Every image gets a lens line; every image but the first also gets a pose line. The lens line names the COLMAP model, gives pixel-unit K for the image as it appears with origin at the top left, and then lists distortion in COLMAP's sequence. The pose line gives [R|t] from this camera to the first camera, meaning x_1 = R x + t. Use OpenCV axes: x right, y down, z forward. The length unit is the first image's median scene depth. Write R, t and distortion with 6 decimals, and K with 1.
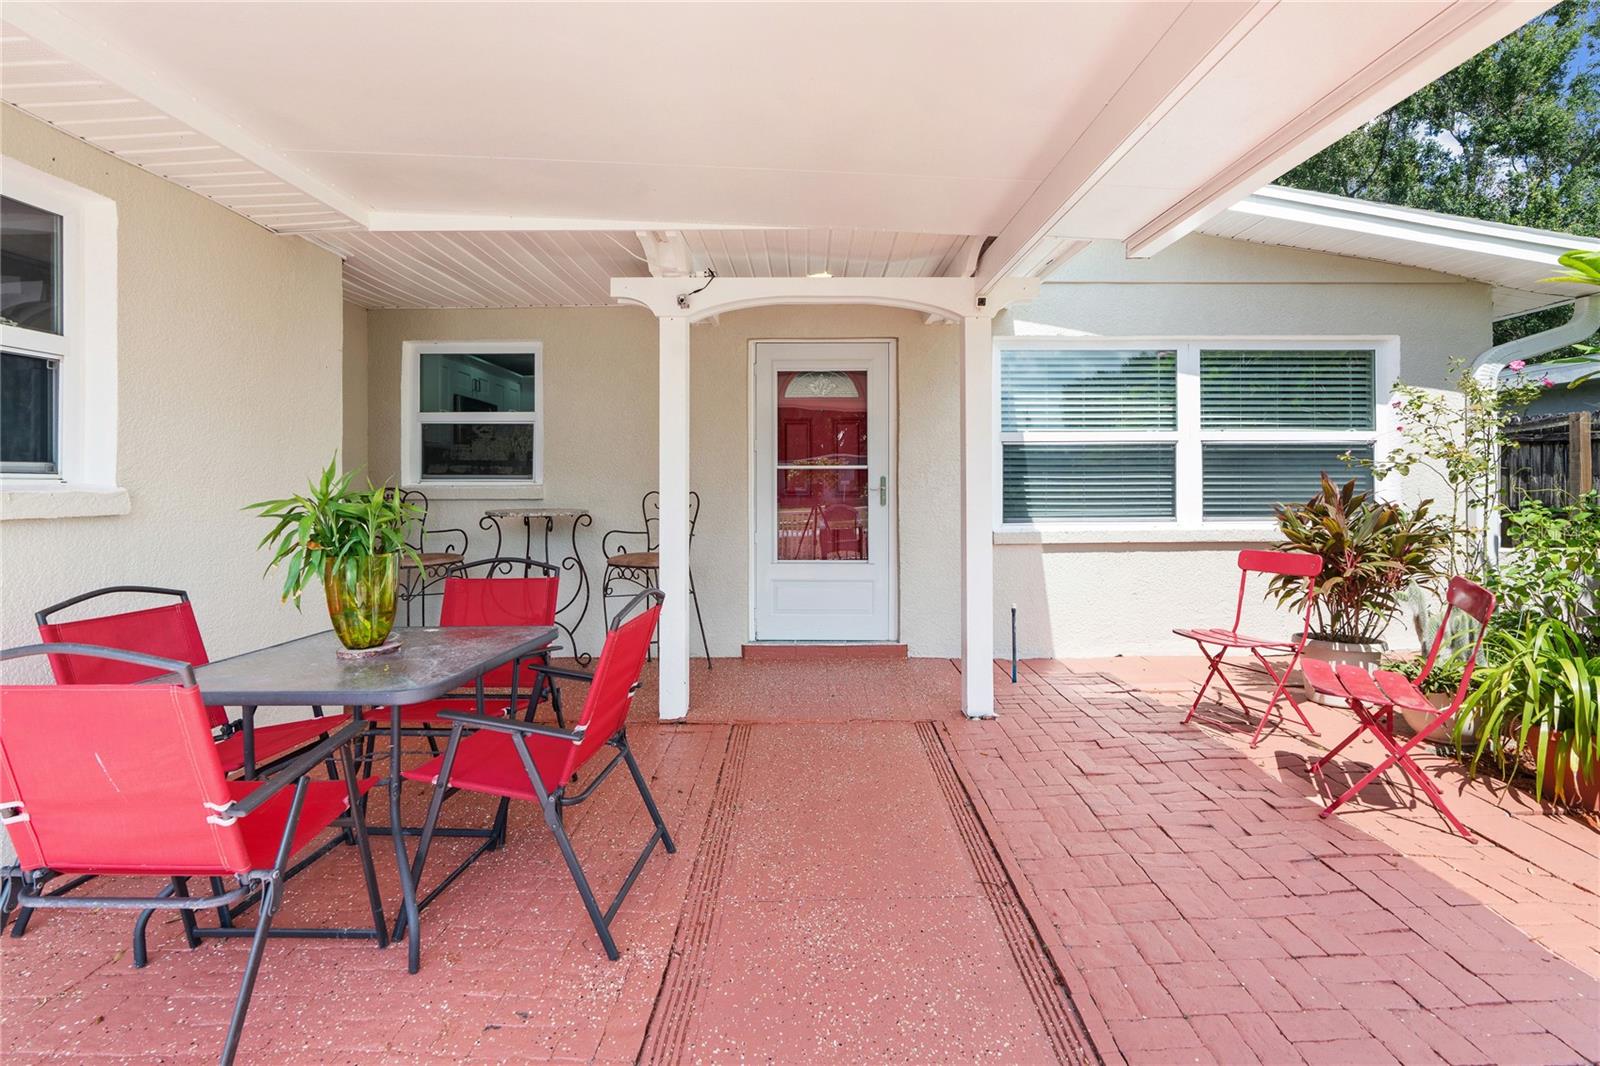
lens RADIAL K [[748.4, 0, 811.4], [0, 748.4, 477.6], [0, 0, 1]] dist [-0.000710, 0.000448]
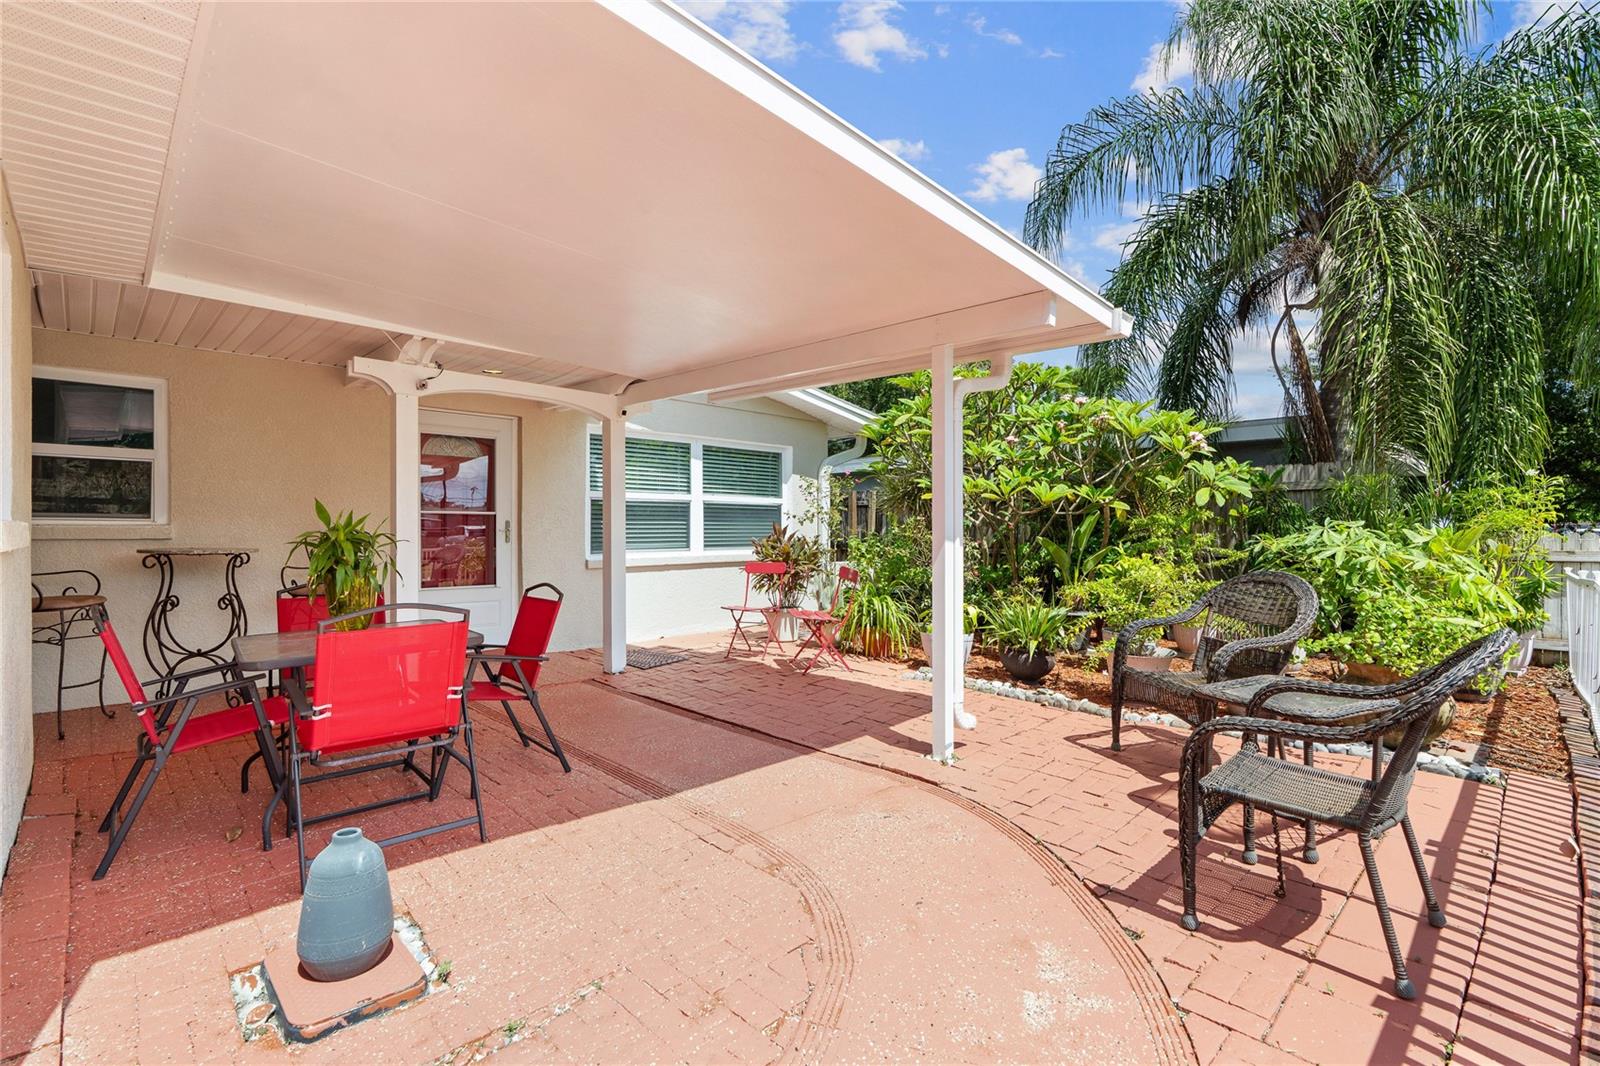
lens RADIAL K [[748.4, 0, 807.3], [0, 748.4, 531.7], [0, 0, 1]] dist [-0.000710, 0.000448]
pose [[0.706591, 0.002406, 0.707618, -0.467852], [-0.009444, 0.999937, 0.006031, 0.005601], [-0.707559, -0.010944, 0.706569, -0.307342]]
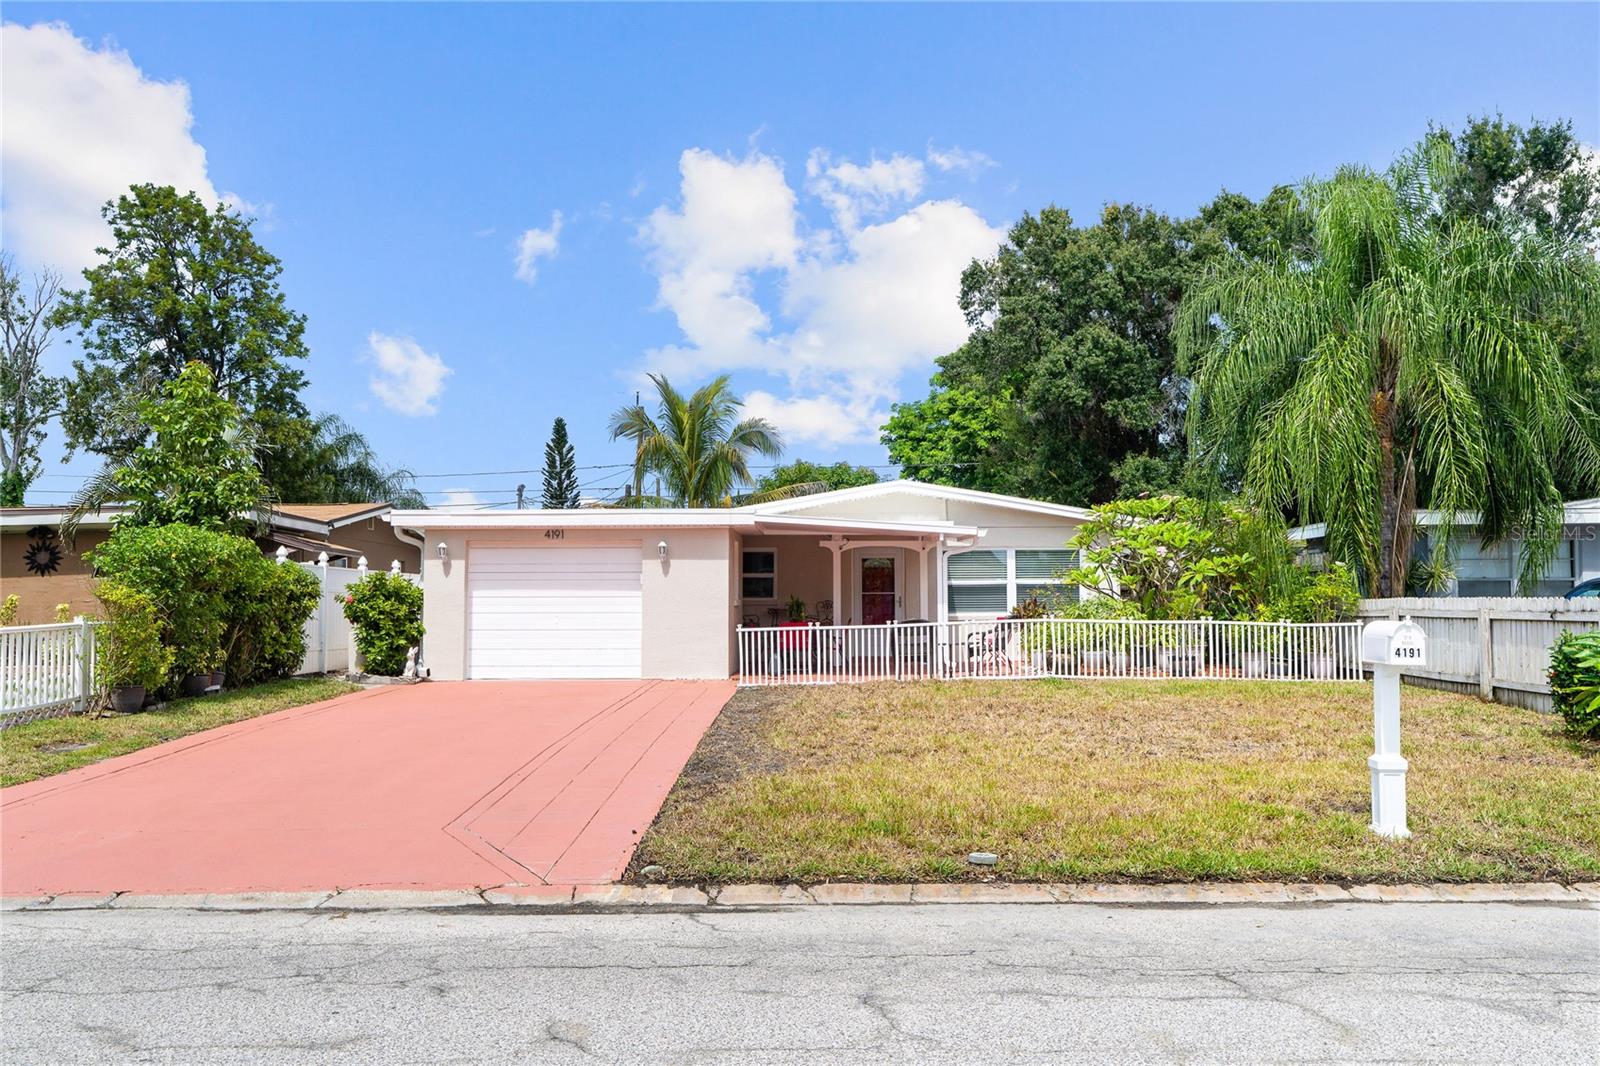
lens RADIAL K [[1382.1, 0, 804.5], [0, 1382.1, 531.6], [0, 0, 1]] dist [0.003253, -0.001039]
pose [[0.999828, -0.005611, -0.017682, -0.170193], [0.004768, 0.998866, -0.047376, -0.000946], [0.017927, 0.047284, 0.998721, -4.203894]]
